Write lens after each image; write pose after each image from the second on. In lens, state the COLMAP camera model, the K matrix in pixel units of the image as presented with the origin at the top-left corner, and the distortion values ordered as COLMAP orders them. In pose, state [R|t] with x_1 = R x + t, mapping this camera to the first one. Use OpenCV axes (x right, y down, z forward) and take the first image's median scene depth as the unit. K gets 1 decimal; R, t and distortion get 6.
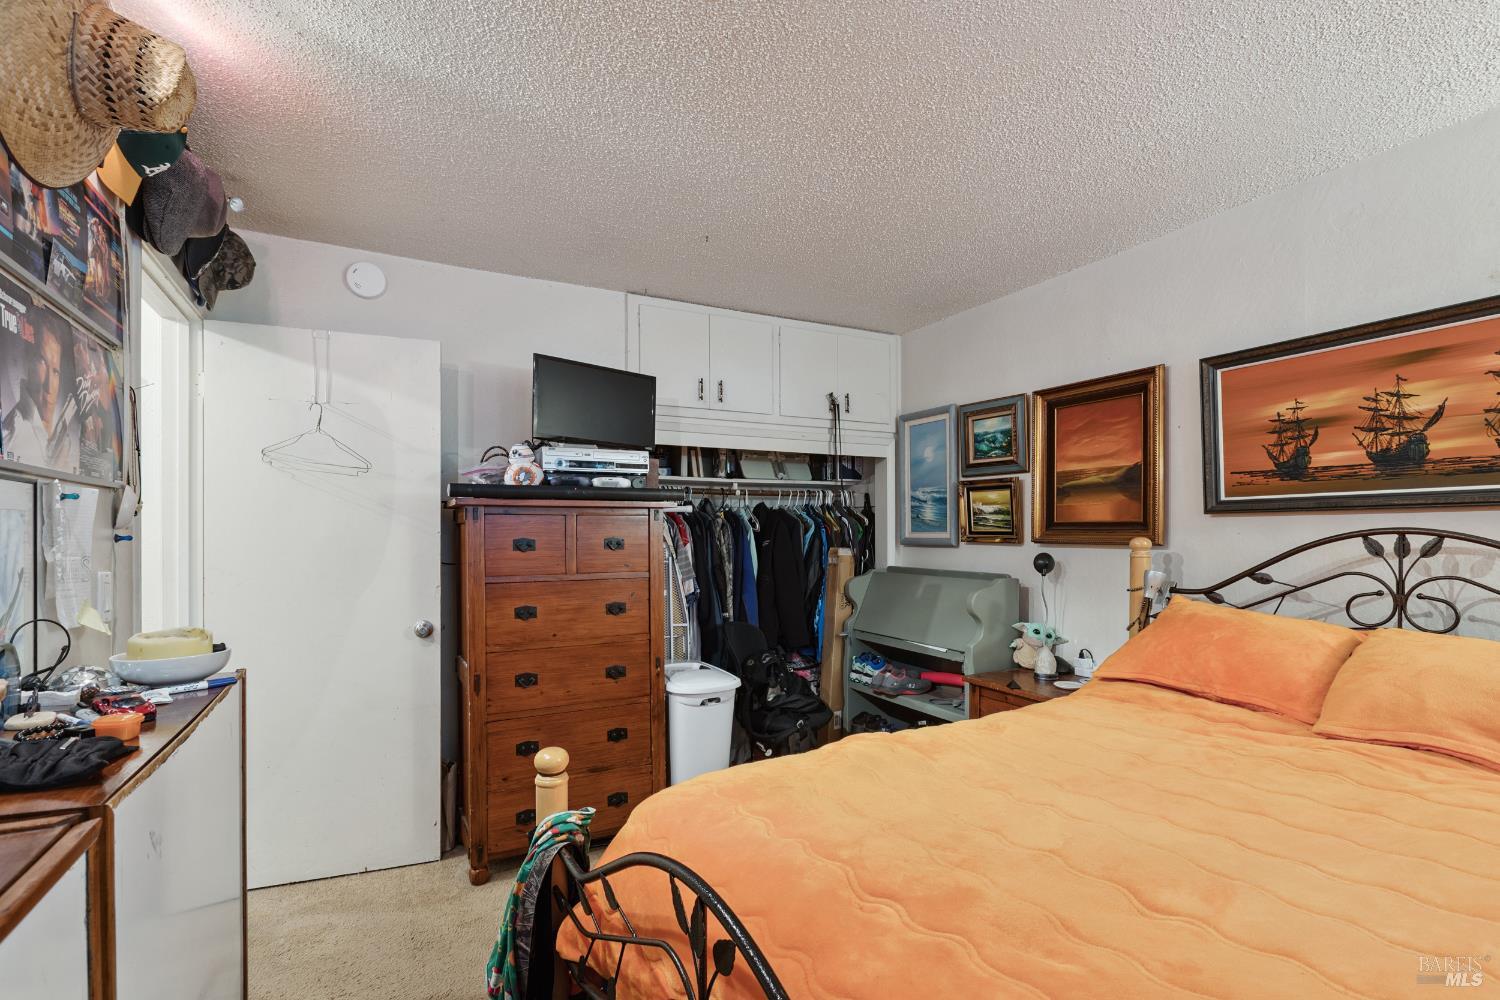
lens RADIAL K [[686.8, 0, 723.6], [0, 686.8, 535.2], [0, 0, 1]] dist [0.002486, -0.000191]
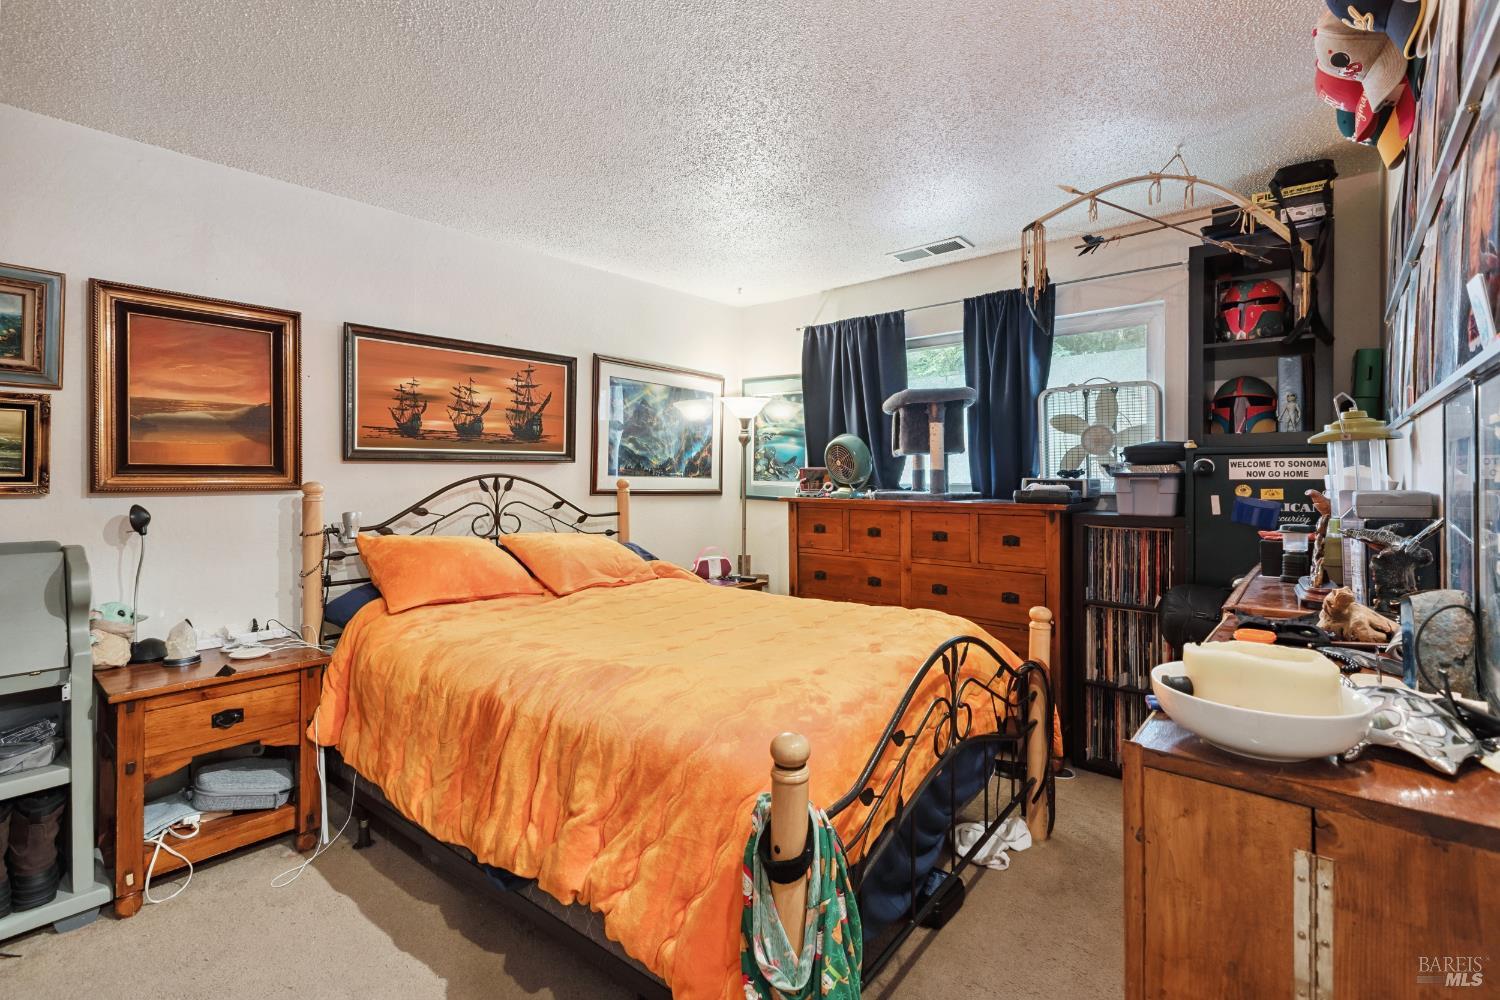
lens RADIAL K [[686.8, 0, 748.0], [0, 686.8, 475.9], [0, 0, 1]] dist [0.002486, -0.000191]
pose [[-0.384478, 0.010011, 0.923080, -0.642771], [0.012251, 0.999908, -0.005742, 0.009469], [-0.923053, 0.009101, -0.384566, 0.898945]]
